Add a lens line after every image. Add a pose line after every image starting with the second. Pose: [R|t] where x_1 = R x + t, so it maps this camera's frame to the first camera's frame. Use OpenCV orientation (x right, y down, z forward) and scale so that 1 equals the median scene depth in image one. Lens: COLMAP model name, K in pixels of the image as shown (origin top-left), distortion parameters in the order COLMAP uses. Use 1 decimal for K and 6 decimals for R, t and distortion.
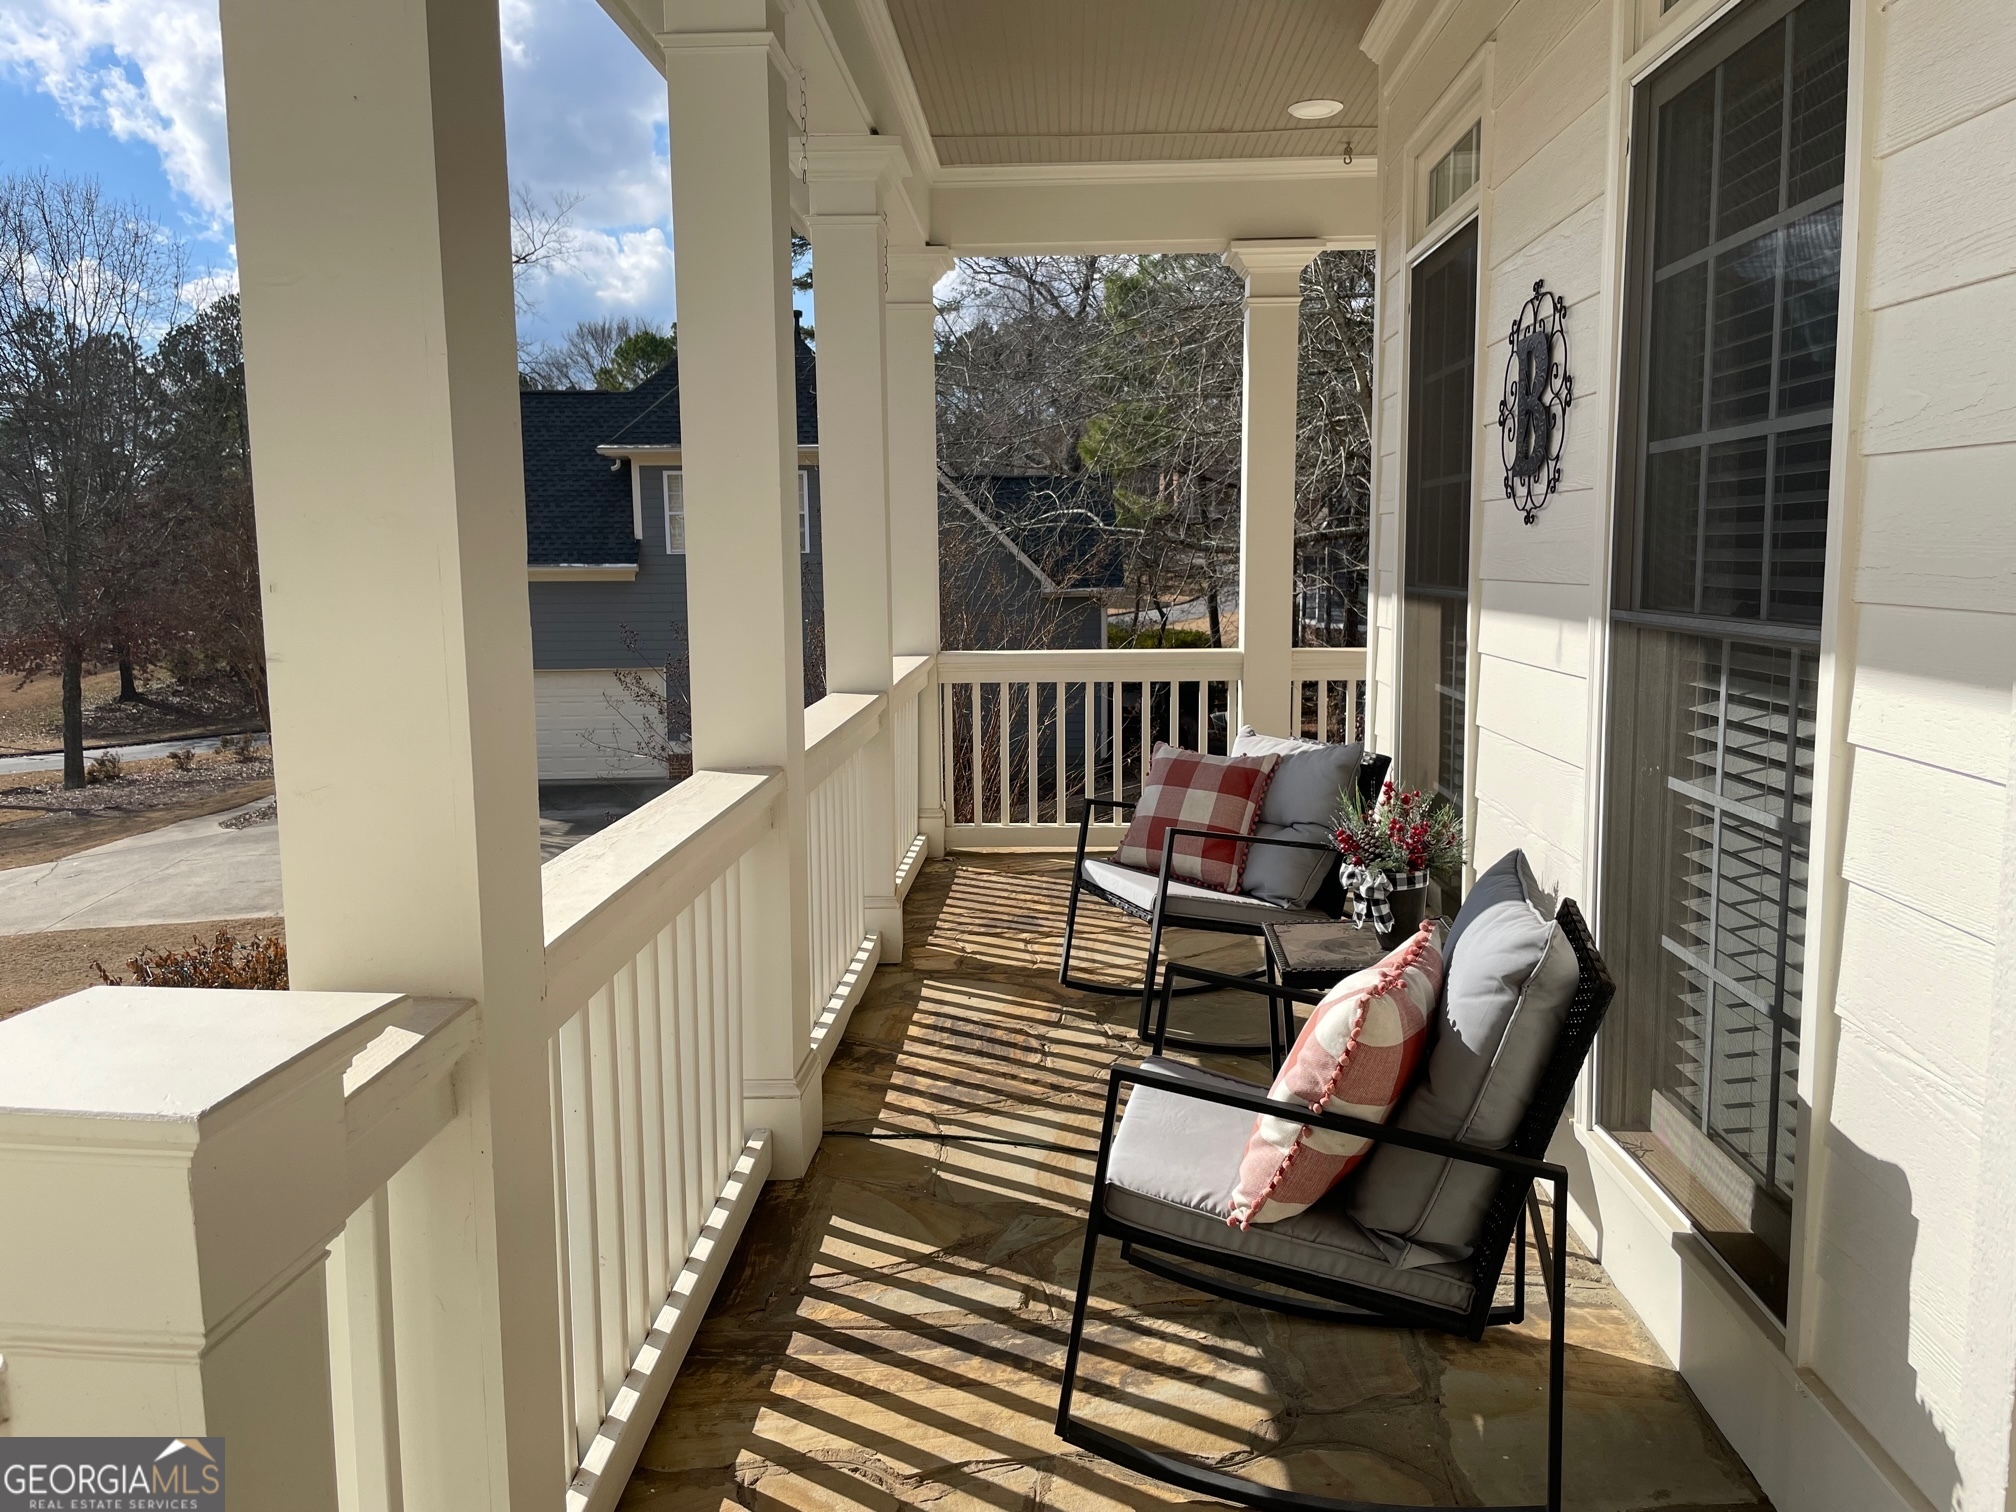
lens RADIAL K [[1640.8, 0, 1004.5], [0, 1640.8, 755.6], [0, 0, 1]] dist [0.006864, 0.001350]
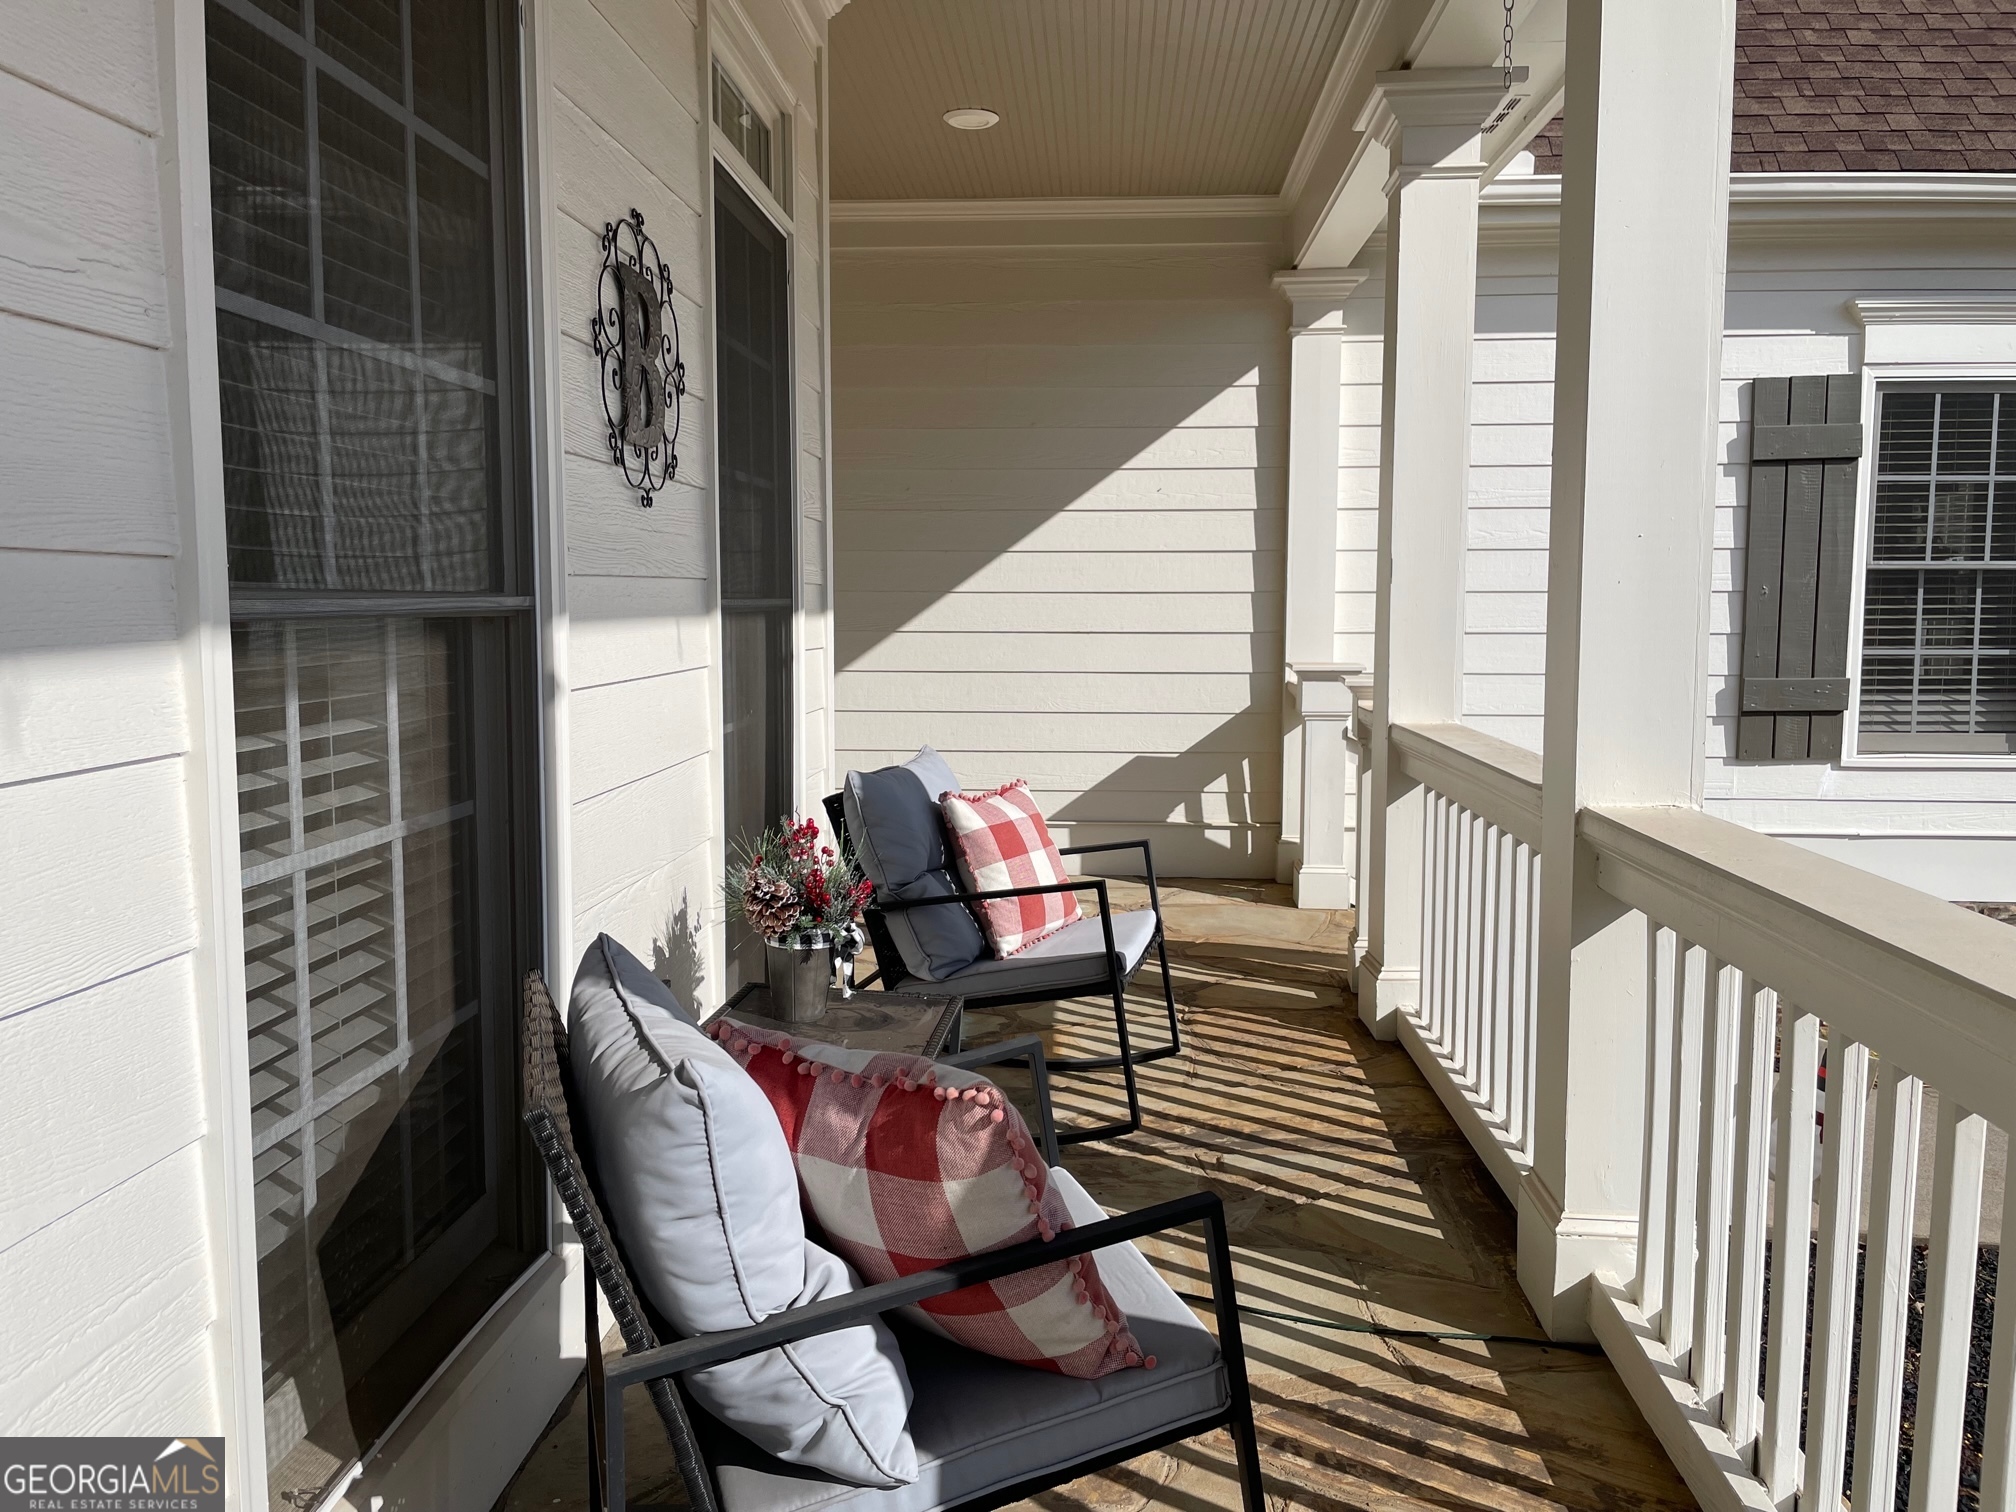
lens RADIAL K [[1640.8, 0, 1006.8], [0, 1640.8, 756.6], [0, 0, 1]] dist [0.006864, 0.001350]
pose [[-0.999745, 0.004112, 0.022206, 0.120025], [0.009054, 0.973785, 0.227290, -0.200052], [-0.020689, 0.227433, -0.973574, 1.786127]]
